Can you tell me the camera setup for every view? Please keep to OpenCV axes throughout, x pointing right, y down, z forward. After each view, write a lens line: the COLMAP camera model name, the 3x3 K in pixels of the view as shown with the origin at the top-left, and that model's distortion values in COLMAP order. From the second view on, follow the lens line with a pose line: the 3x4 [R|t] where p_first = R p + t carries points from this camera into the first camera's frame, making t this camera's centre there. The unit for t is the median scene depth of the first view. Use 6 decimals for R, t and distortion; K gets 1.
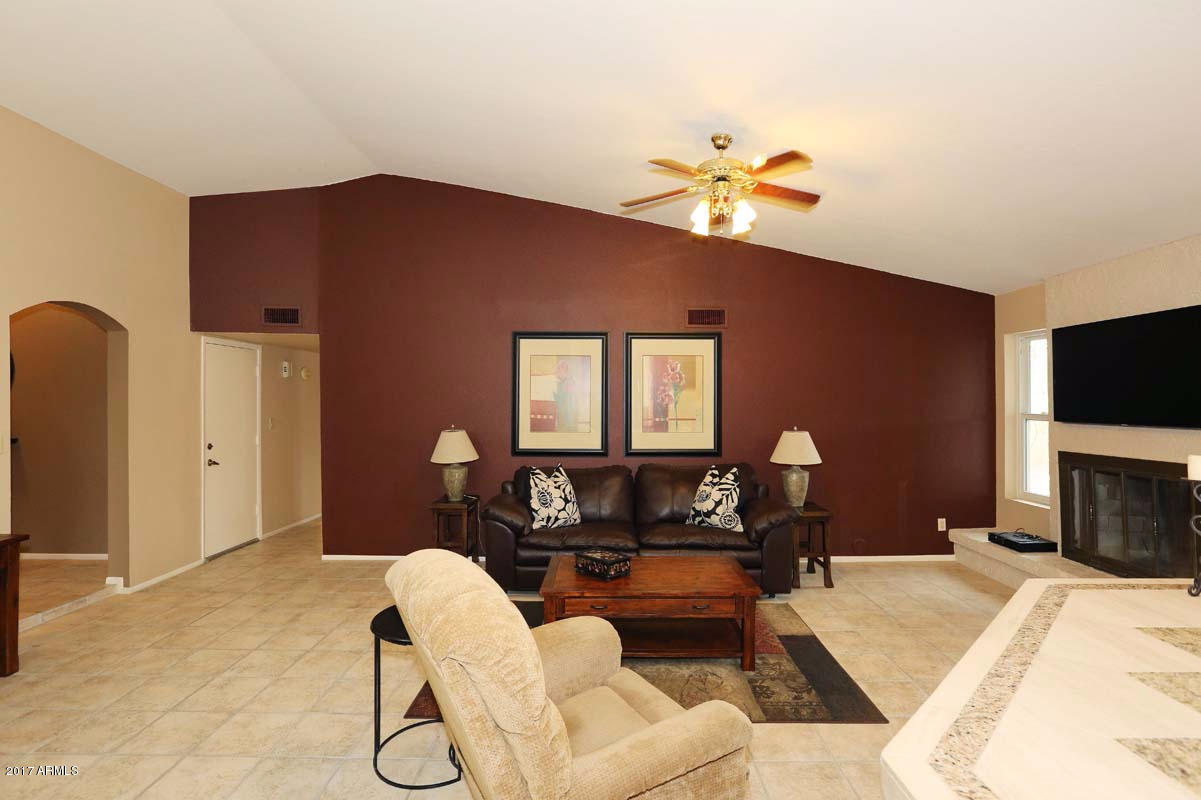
lens RADIAL K [[579.4, 0, 589.0], [0, 579.4, 395.2], [0, 0, 1]] dist [-0.032814, 0.000807]
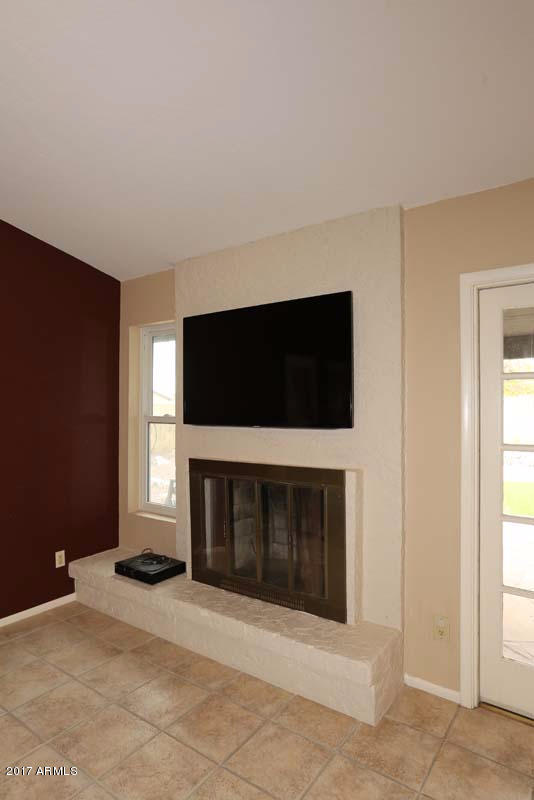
lens RADIAL K [[470.1, 0, 264.3], [0, 470.1, 399.1], [0, 0, 1]] dist [-0.010919, -0.001235]
pose [[0.564154, 0.013401, 0.825561, 0.271469], [-0.006533, 0.999909, -0.011766, 0.014003], [-0.825644, 0.001244, 0.564190, 0.455436]]
